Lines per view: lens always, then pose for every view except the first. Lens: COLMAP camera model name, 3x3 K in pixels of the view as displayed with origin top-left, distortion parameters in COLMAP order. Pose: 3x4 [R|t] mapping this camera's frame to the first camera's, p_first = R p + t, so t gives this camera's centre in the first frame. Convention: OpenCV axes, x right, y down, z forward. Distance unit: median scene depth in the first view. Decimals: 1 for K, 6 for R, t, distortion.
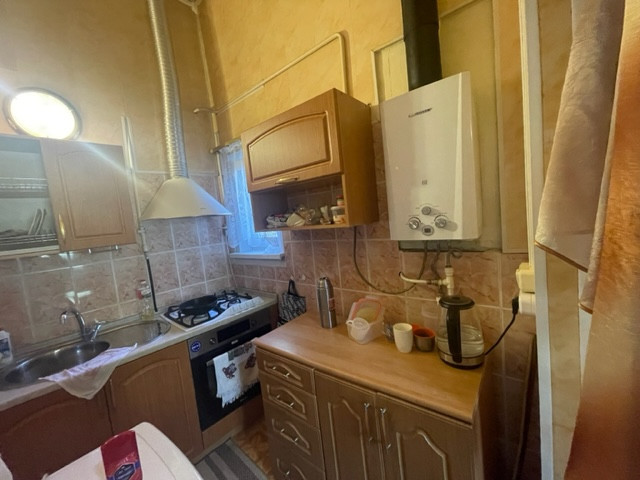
lens RADIAL K [[257.3, 0, 314.7], [0, 257.3, 238.1], [0, 0, 1]] dist [-0.002248, -0.000339]
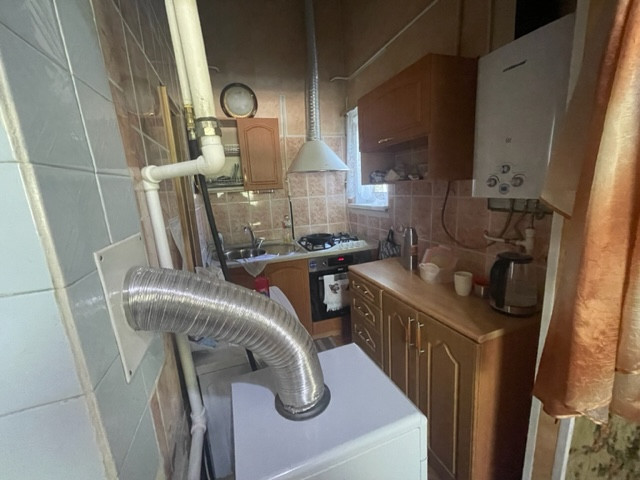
lens RADIAL K [[257.3, 0, 314.7], [0, 257.3, 238.1], [0, 0, 1]] dist [-0.002248, -0.000339]
pose [[0.862937, 0.148713, -0.482933, 0.202093], [-0.070162, 0.981718, 0.176937, 0.023354], [0.500417, -0.118802, 0.857595, -0.190329]]
